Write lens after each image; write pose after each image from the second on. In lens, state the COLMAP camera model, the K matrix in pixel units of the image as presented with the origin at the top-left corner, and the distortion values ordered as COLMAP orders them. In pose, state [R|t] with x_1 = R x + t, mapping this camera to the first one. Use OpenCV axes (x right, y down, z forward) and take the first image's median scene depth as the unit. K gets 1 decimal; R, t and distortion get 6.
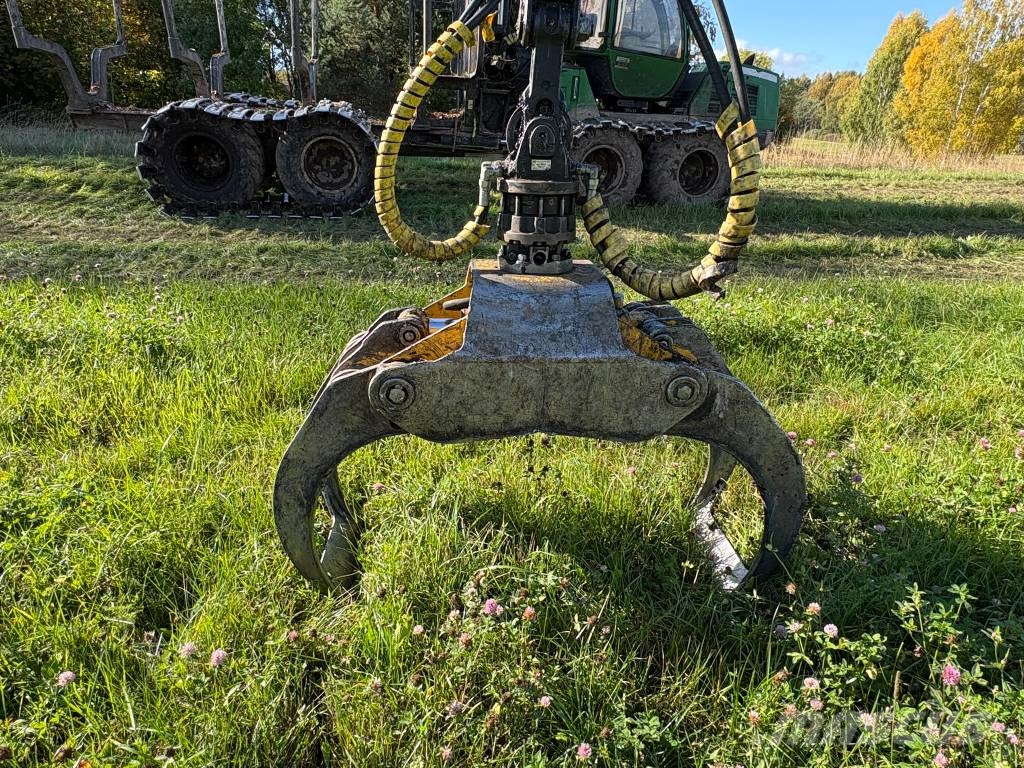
lens RADIAL K [[688.9, 0, 508.5], [0, 688.9, 407.8], [0, 0, 1]] dist [-0.006374, -0.000982]
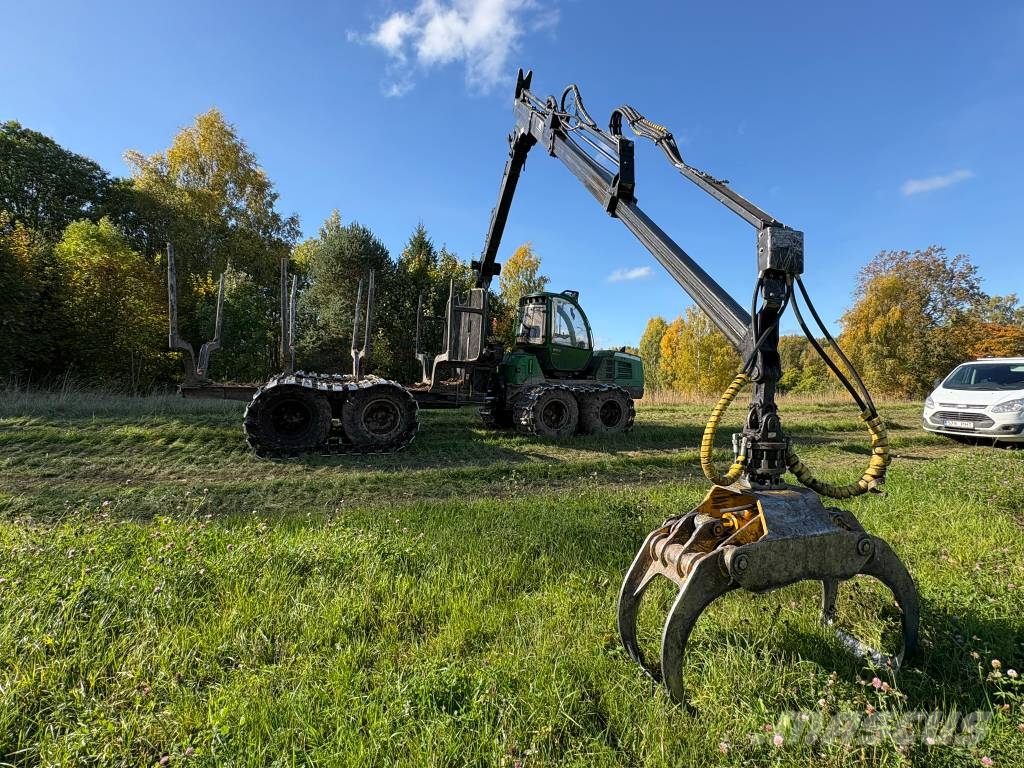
lens RADIAL K [[499.0, 0, 534.6], [0, 499.0, 371.8], [0, 0, 1]] dist [0.006354, 0.000146]
pose [[0.967822, -0.011573, 0.251369, -0.205199], [0.109090, 0.919486, -0.377685, -0.009723], [-0.226759, 0.392953, 0.891161, -0.044737]]
